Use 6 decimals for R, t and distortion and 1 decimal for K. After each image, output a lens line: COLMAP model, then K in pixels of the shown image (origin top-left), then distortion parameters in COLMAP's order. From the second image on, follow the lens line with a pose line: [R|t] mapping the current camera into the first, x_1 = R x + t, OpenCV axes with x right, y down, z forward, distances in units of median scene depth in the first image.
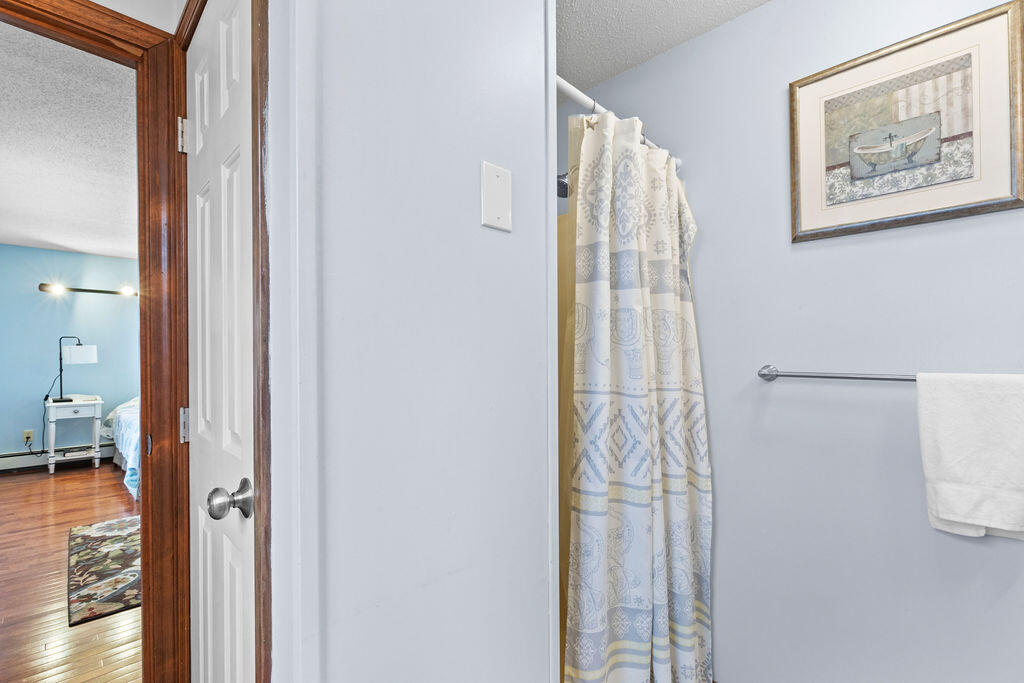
lens RADIAL K [[467.0, 0, 514.5], [0, 467.0, 343.9], [0, 0, 1]] dist [0.013511, -0.004639]
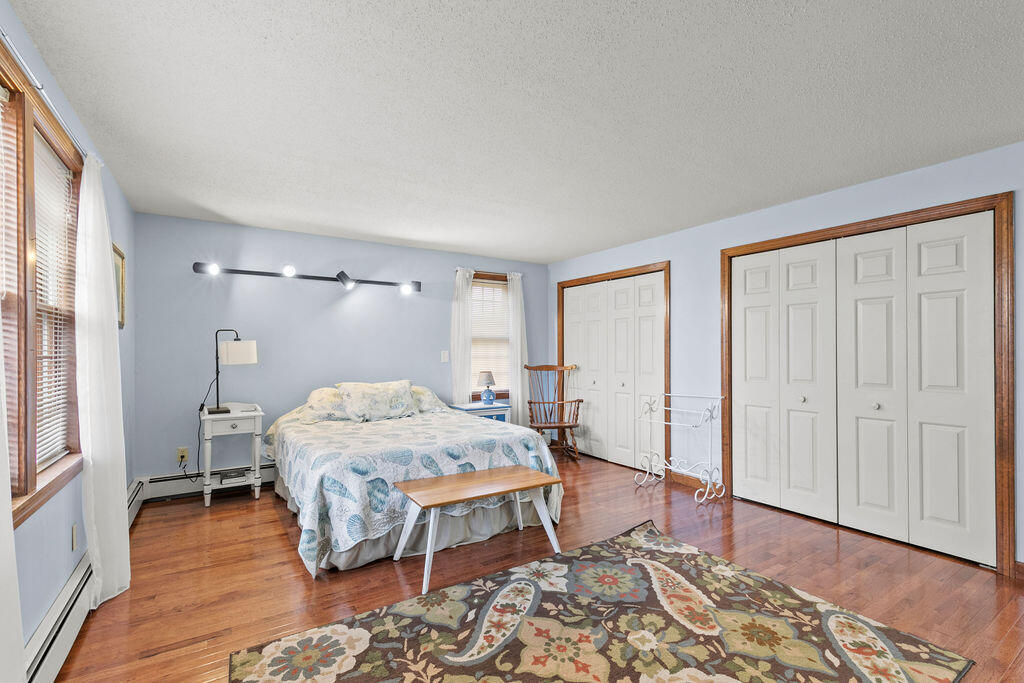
lens RADIAL K [[467.0, 0, 520.0], [0, 467.0, 343.7], [0, 0, 1]] dist [0.013511, -0.004639]
pose [[0.981080, 0.004888, -0.193541, -0.316768], [-0.003107, 0.999950, 0.009505, -0.001002], [0.193577, -0.008724, 0.981046, 0.330416]]
